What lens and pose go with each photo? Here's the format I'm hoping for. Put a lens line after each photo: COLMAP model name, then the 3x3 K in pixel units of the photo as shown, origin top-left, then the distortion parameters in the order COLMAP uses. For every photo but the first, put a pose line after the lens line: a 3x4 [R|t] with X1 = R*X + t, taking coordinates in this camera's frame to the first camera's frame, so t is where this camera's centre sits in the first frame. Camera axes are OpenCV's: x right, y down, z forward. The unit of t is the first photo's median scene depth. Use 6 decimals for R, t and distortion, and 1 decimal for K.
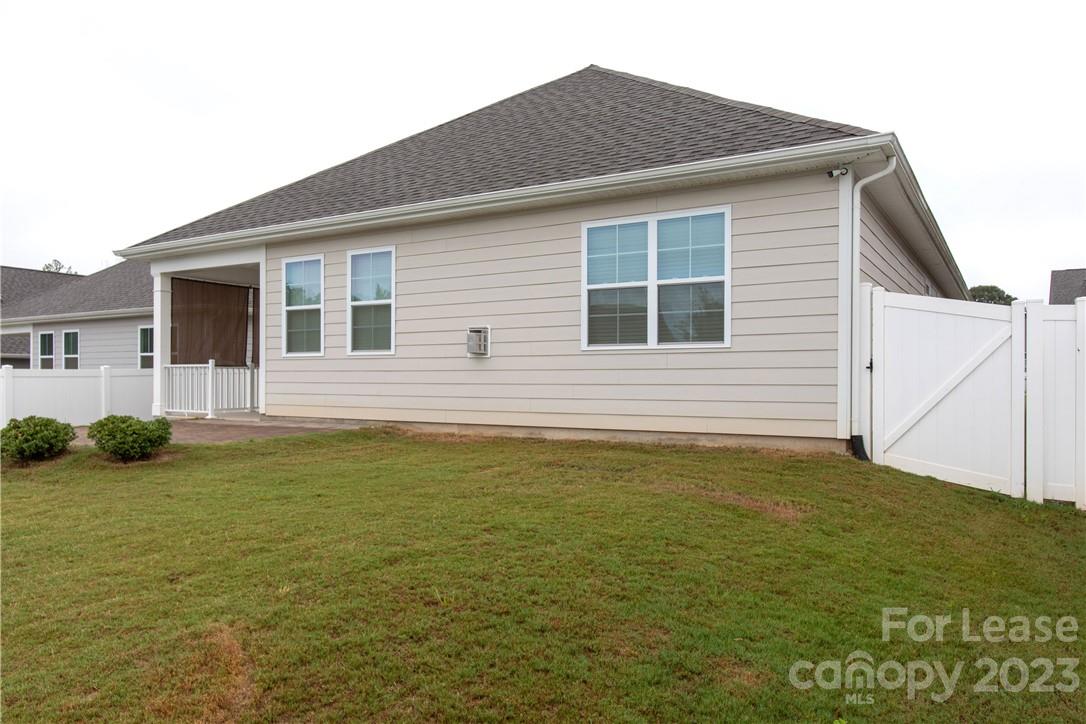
lens RADIAL K [[669.5, 0, 544.6], [0, 669.5, 380.7], [0, 0, 1]] dist [0.001041, -0.000046]
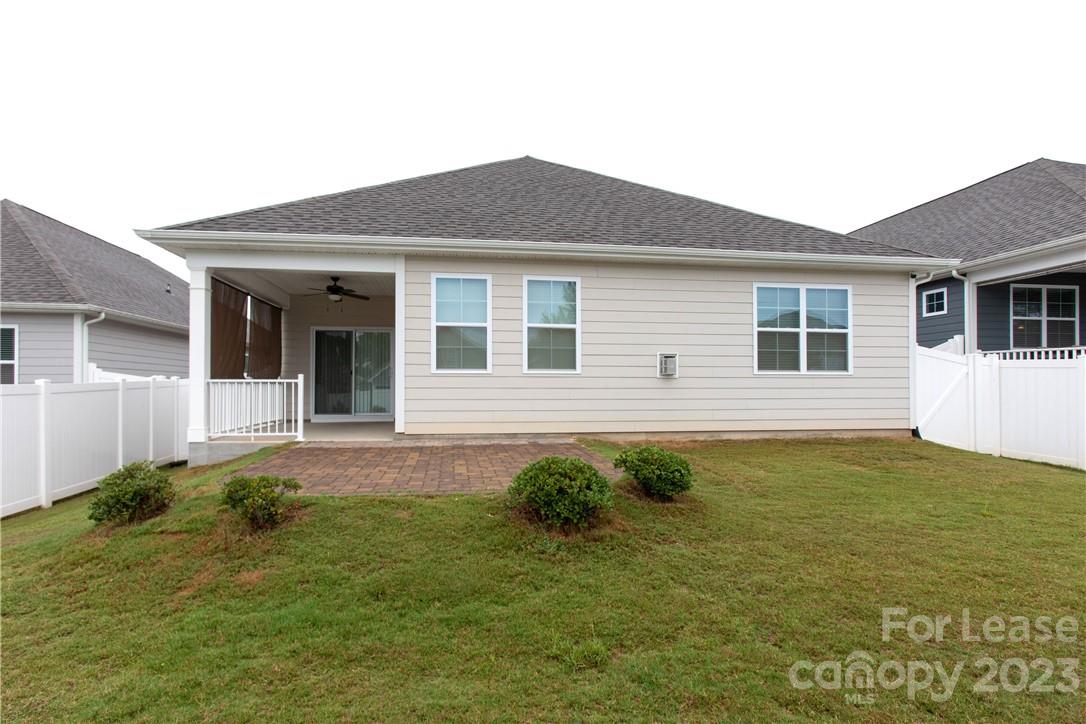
lens RADIAL K [[467.4, 0, 543.9], [0, 467.4, 390.7], [0, 0, 1]] dist [0.000078, 0.000192]
pose [[0.816267, 0.002879, 0.577668, -0.721809], [0.004476, 0.999926, -0.011308, -0.002003], [-0.577658, 0.011816, 0.816194, 0.388025]]
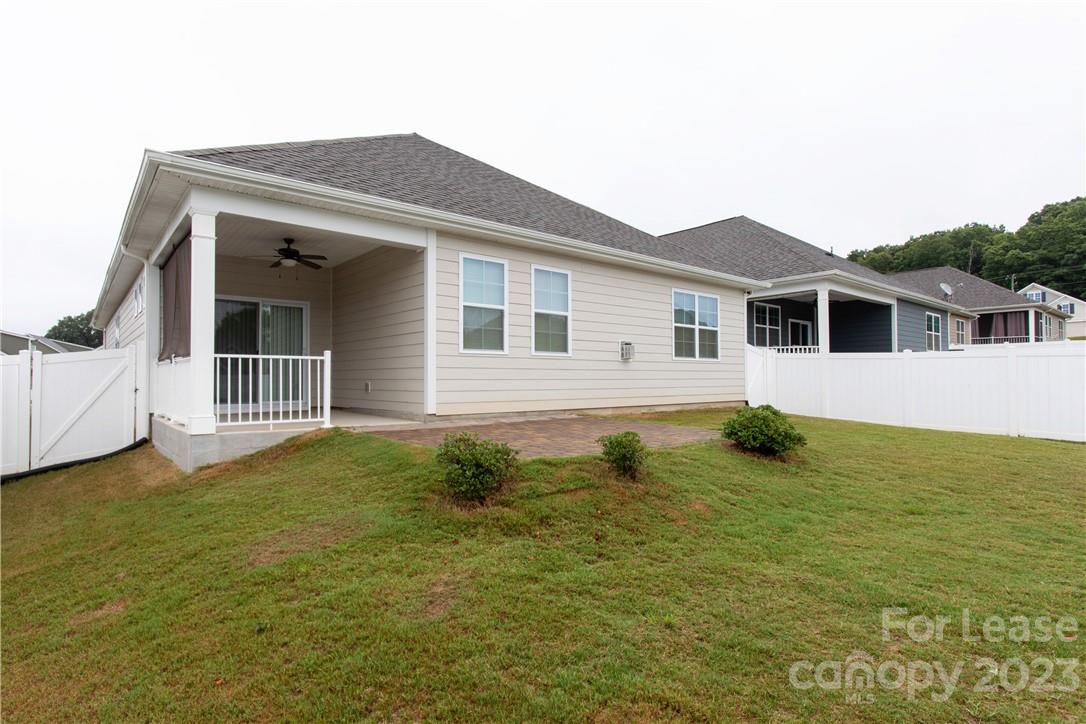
lens RADIAL K [[572.7, 0, 543.0], [0, 572.7, 362.0], [0, 0, 1]] dist [-0.000716, 0.000054]
pose [[0.354803, 0.022471, 0.934671, -1.242324], [0.002064, 0.999690, -0.024818, -0.002204], [-0.934939, 0.010734, 0.354647, 0.659285]]
